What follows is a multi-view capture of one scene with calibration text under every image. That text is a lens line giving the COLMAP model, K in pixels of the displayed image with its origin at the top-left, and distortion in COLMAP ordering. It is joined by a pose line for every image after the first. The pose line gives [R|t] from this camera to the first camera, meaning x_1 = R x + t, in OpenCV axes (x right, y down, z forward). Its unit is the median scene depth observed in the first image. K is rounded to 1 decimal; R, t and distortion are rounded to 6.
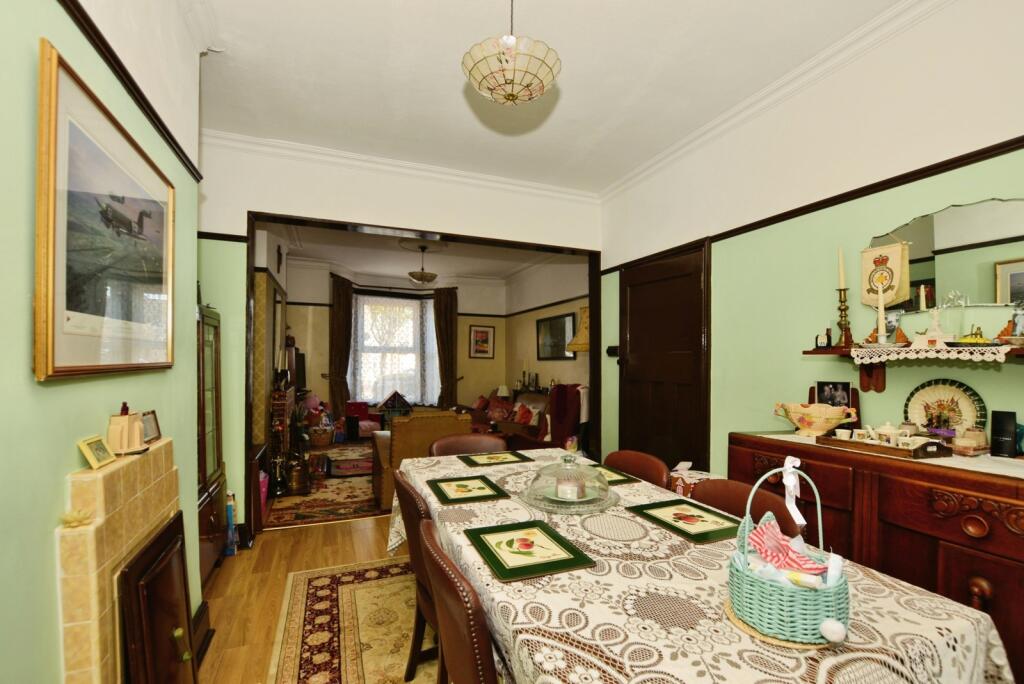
lens RADIAL K [[461.3, 0, 509.2], [0, 461.3, 392.9], [0, 0, 1]] dist [-0.028561, -0.000107]
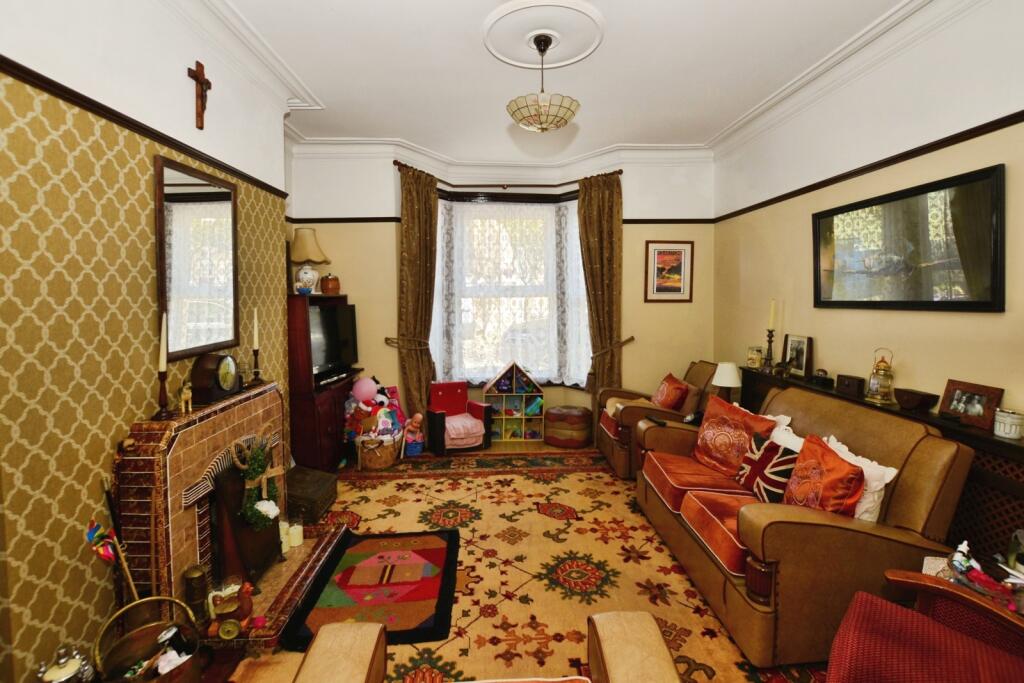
lens RADIAL K [[466.2, 0, 507.5], [0, 466.2, 328.0], [0, 0, 1]] dist [-0.023144, 0.000532]
pose [[0.942121, -0.006121, -0.335217, -0.056678], [0.006863, 0.999976, 0.001028, -0.048168], [0.335203, -0.003269, 0.942140, 0.444064]]
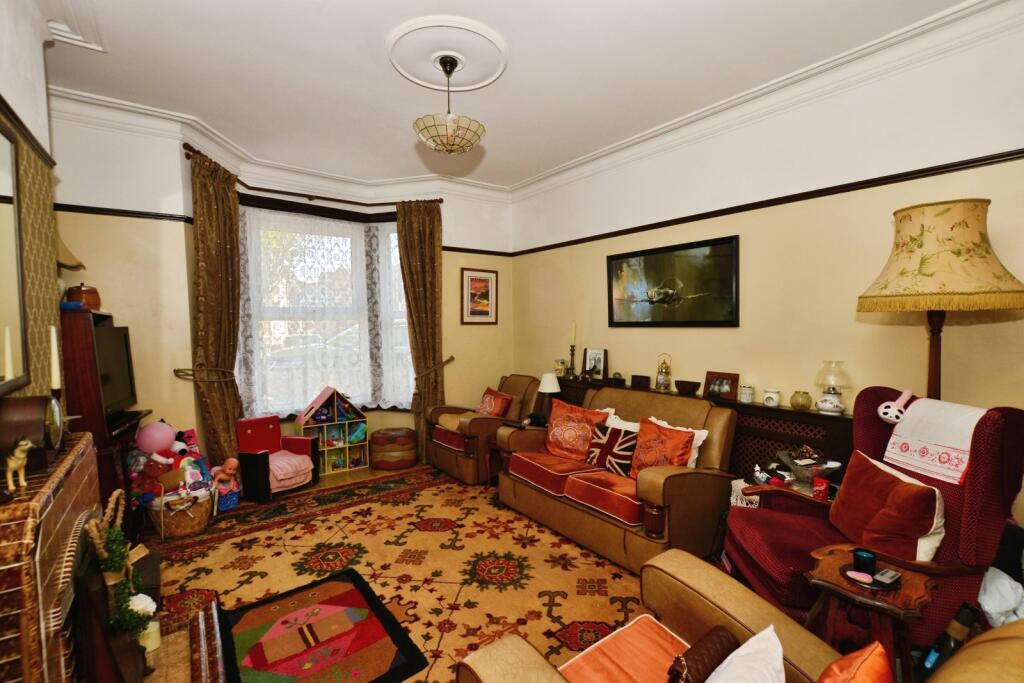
lens RADIAL K [[453.1, 0, 511.5], [0, 453.1, 365.7], [0, 0, 1]] dist [-0.027142, 0.000371]
pose [[0.964750, -0.048768, 0.258609, -0.179559], [0.039852, 0.998420, 0.039611, -0.044502], [-0.260132, -0.027909, 0.965170, 0.434456]]
